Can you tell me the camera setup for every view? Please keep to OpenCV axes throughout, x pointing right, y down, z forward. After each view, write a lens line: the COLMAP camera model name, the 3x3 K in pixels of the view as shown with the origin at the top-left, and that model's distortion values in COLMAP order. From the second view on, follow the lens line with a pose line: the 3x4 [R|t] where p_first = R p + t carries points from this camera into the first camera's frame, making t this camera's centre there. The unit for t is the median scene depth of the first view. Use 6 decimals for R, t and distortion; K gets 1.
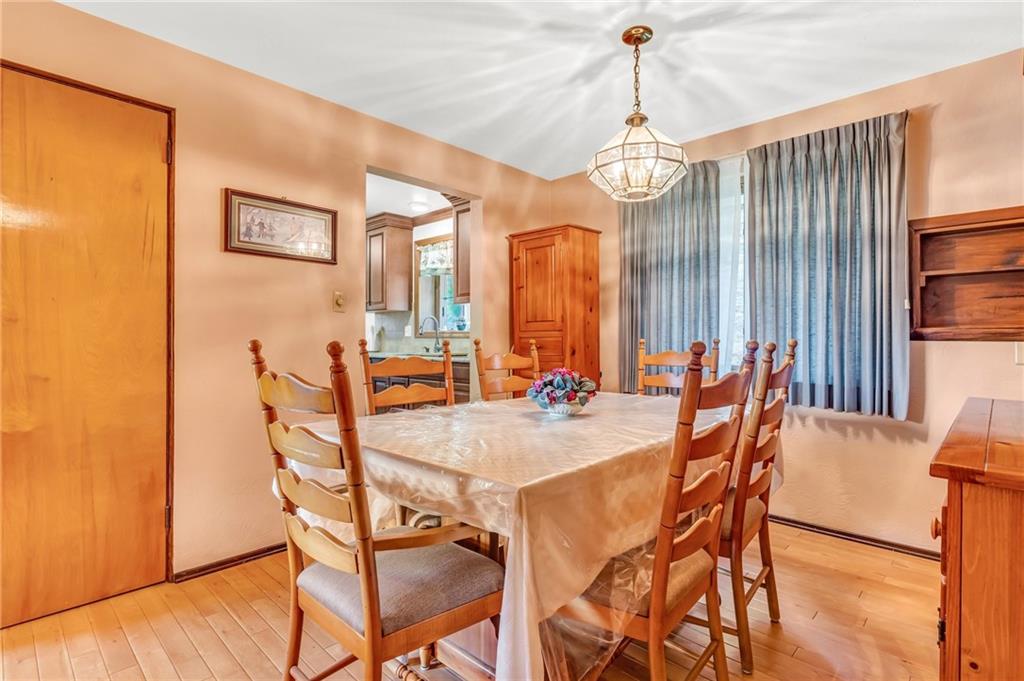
lens RADIAL K [[499.4, 0, 512.0], [0, 499.4, 340.5], [0, 0, 1]] dist [0.000777, 0.000371]
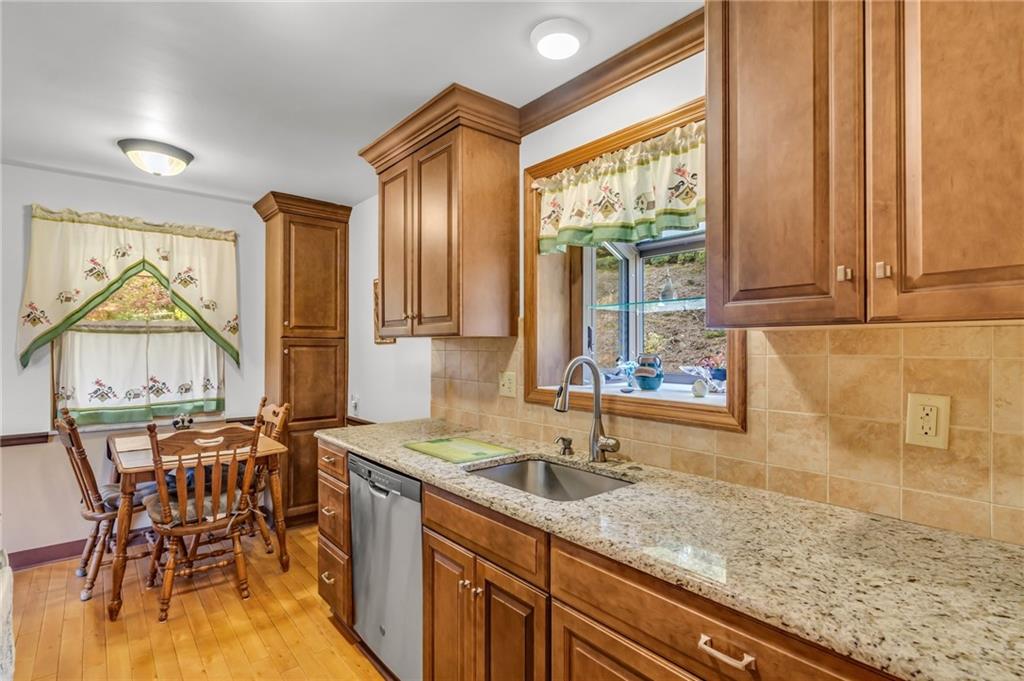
lens RADIAL K [[499.4, 0, 512.0], [0, 499.4, 340.5], [0, 0, 1]] dist [0.000777, 0.000371]
pose [[0.994894, -0.005077, -0.100794, -0.164388], [0.003613, 0.999885, -0.014703, -0.050523], [0.100857, 0.014264, 0.994799, 0.588125]]
